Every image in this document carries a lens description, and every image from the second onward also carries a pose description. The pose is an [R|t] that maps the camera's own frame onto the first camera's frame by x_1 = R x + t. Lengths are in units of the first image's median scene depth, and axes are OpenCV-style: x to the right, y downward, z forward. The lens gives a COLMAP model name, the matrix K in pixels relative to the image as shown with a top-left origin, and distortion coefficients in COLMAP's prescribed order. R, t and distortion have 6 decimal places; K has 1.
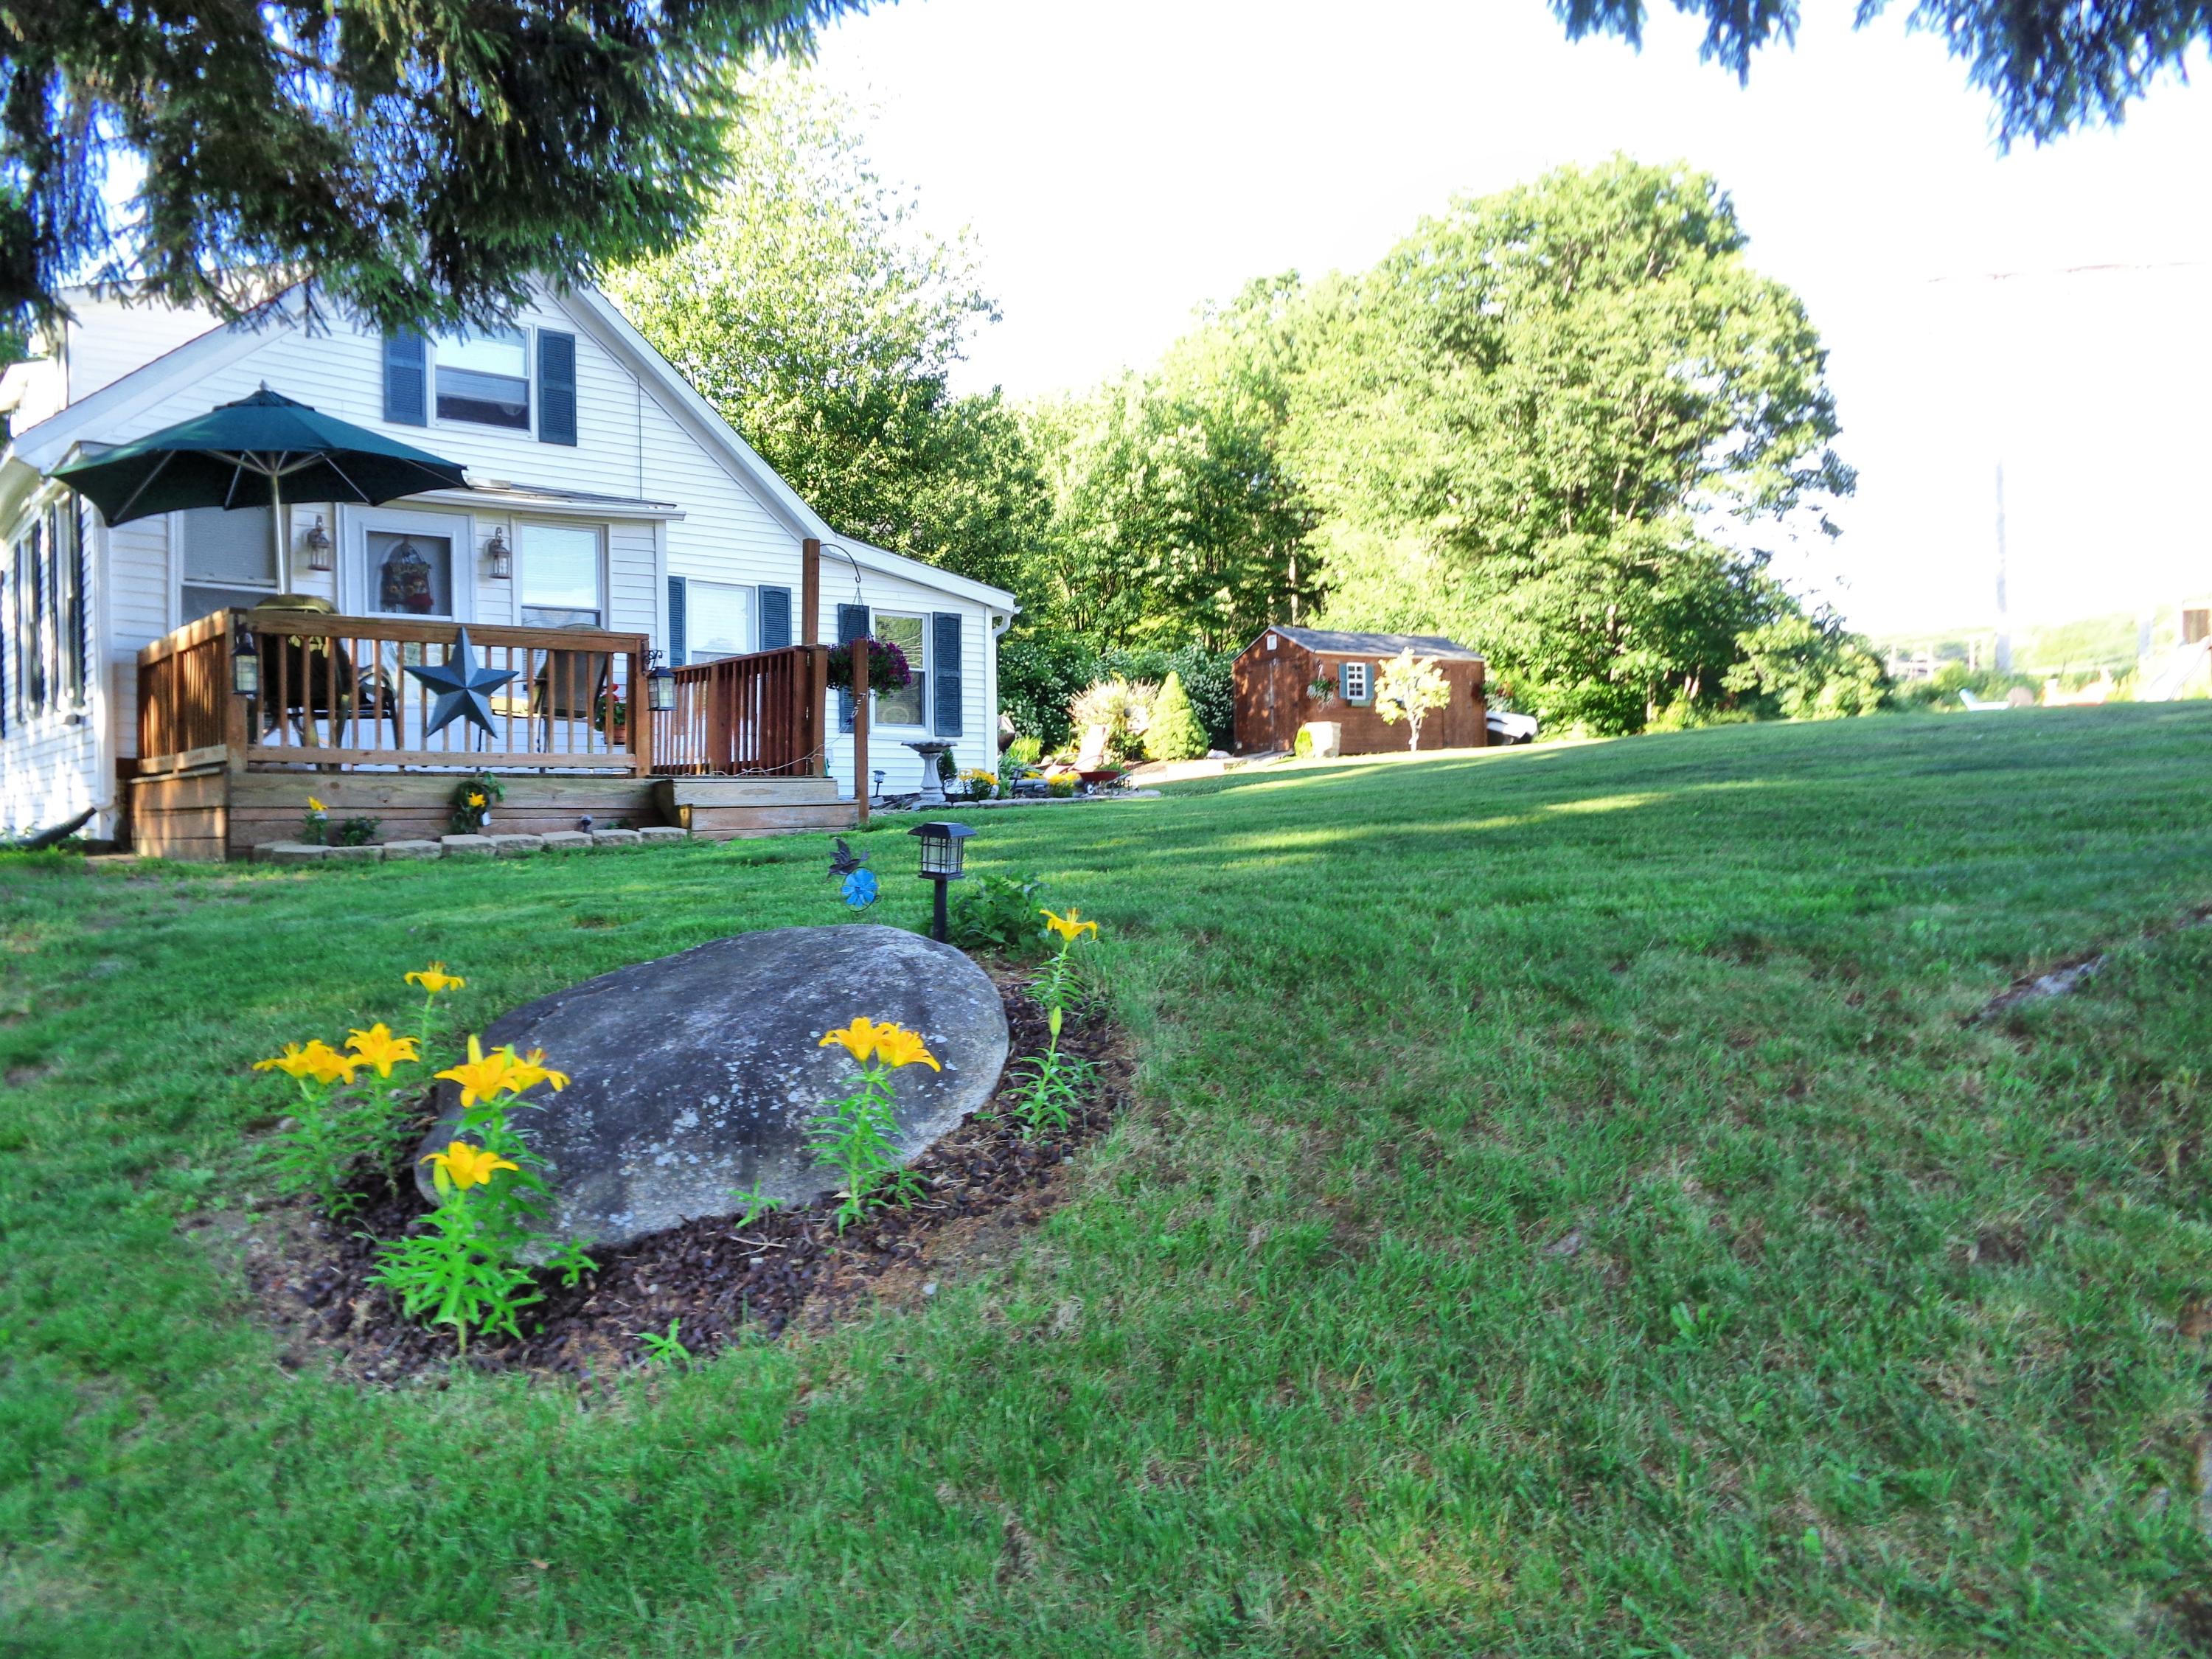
lens RADIAL K [[1776.4, 0, 1106.0], [0, 1776.4, 829.5], [0, 0, 1]] dist [0.029795, 0.009036]
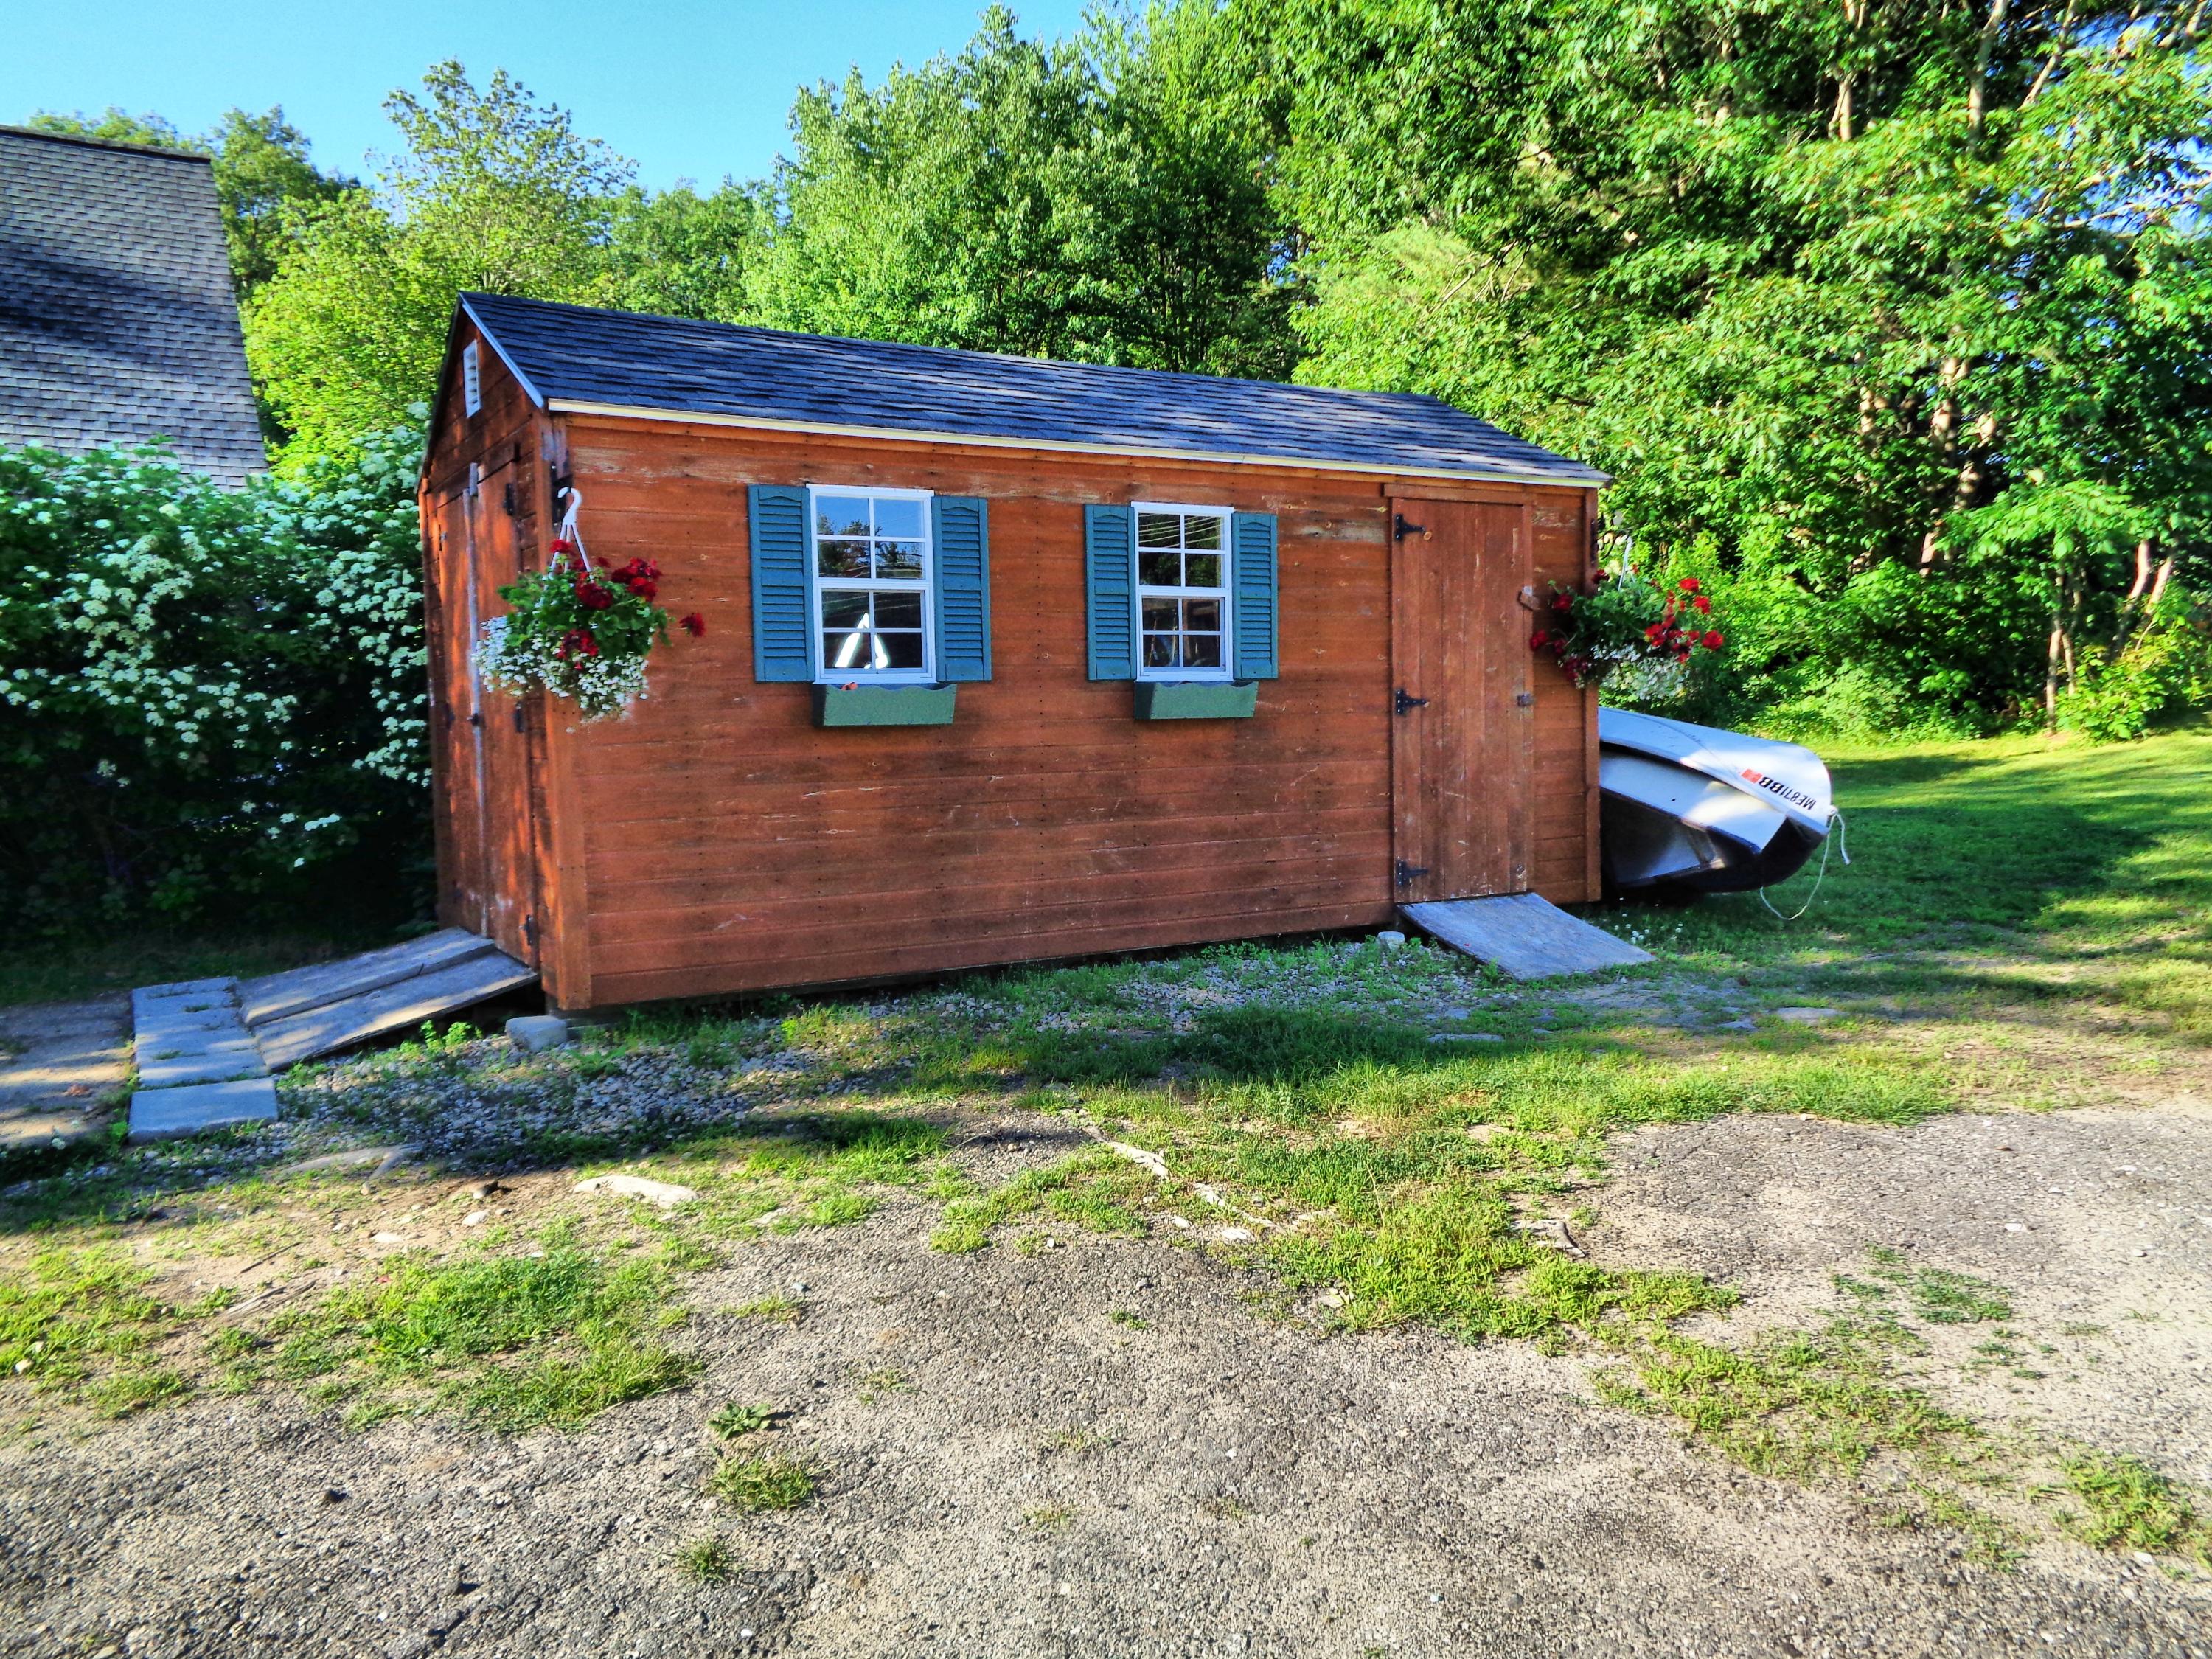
lens RADIAL K [[1776.4, 0, 1106.0], [0, 1776.4, 829.5], [0, 0, 1]] dist [0.029795, 0.009036]
pose [[0.997944, 0.007432, -0.063653, 0.087546], [-0.003255, 0.997849, 0.065479, -0.035640], [0.064003, -0.065137, 0.995822, 0.407975]]
